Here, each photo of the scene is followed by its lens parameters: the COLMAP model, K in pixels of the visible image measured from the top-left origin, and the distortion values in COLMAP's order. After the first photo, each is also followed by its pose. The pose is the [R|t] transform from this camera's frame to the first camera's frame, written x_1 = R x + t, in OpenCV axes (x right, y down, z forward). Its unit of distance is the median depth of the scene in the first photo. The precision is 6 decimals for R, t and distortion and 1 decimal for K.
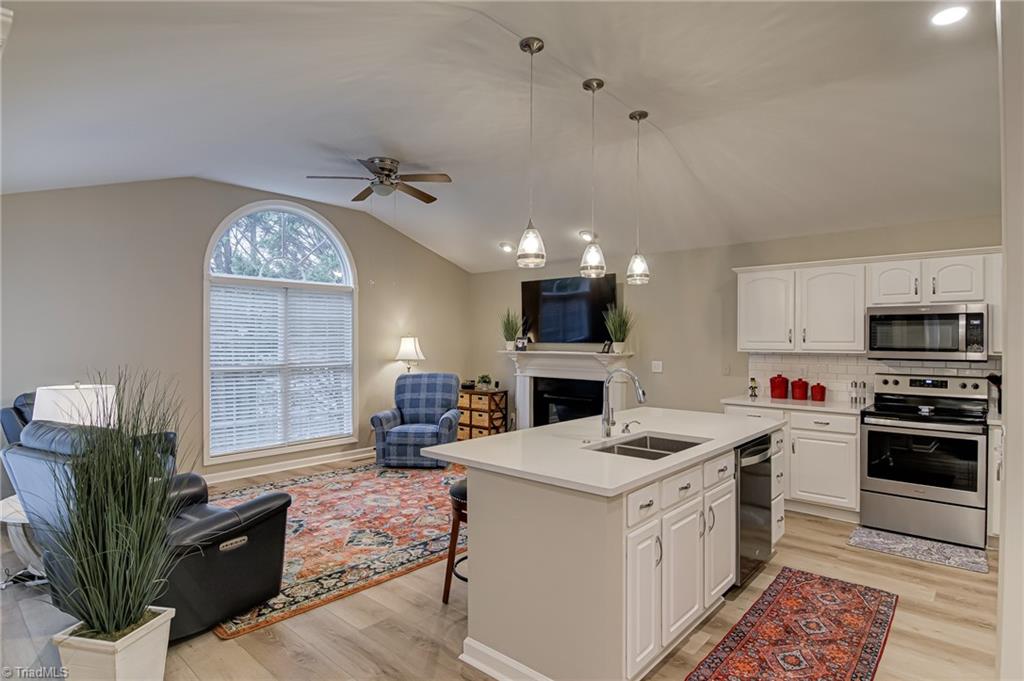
lens RADIAL K [[535.0, 0, 513.1], [0, 535.0, 338.2], [0, 0, 1]] dist [-0.003553, -0.016446]
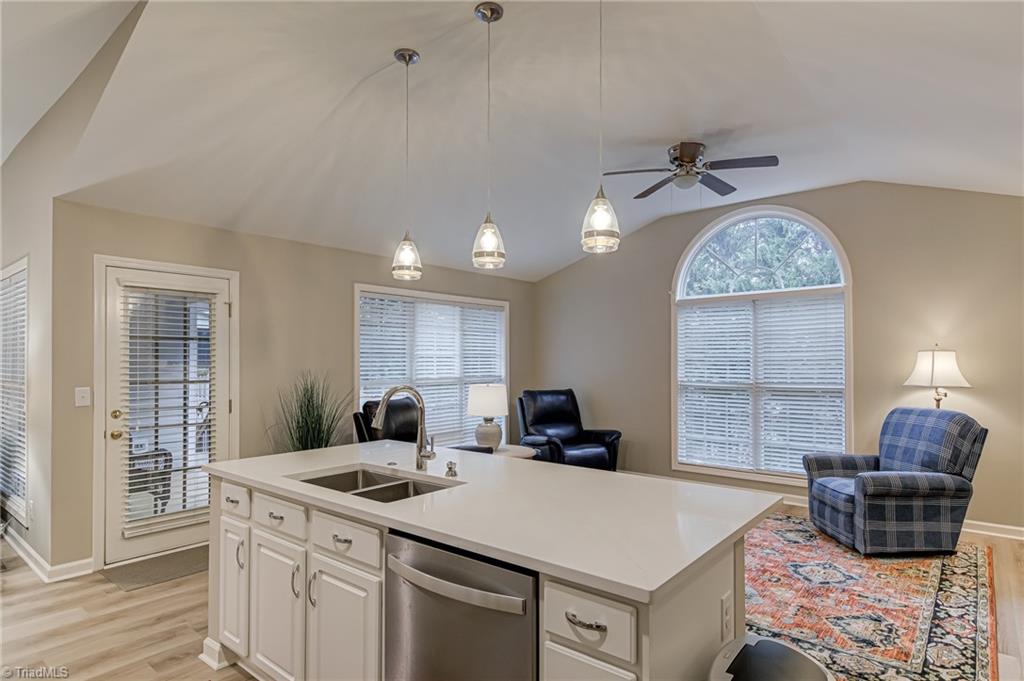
lens RADIAL K [[550.7, 0, 517.1], [0, 550.7, 356.7], [0, 0, 1]] dist [0.005142, 0.000136]
pose [[0.035232, -0.010795, -0.999321, 0.583700], [0.005390, 0.999929, -0.010612, 0.012285], [0.999365, -0.005012, 0.035288, 0.638599]]
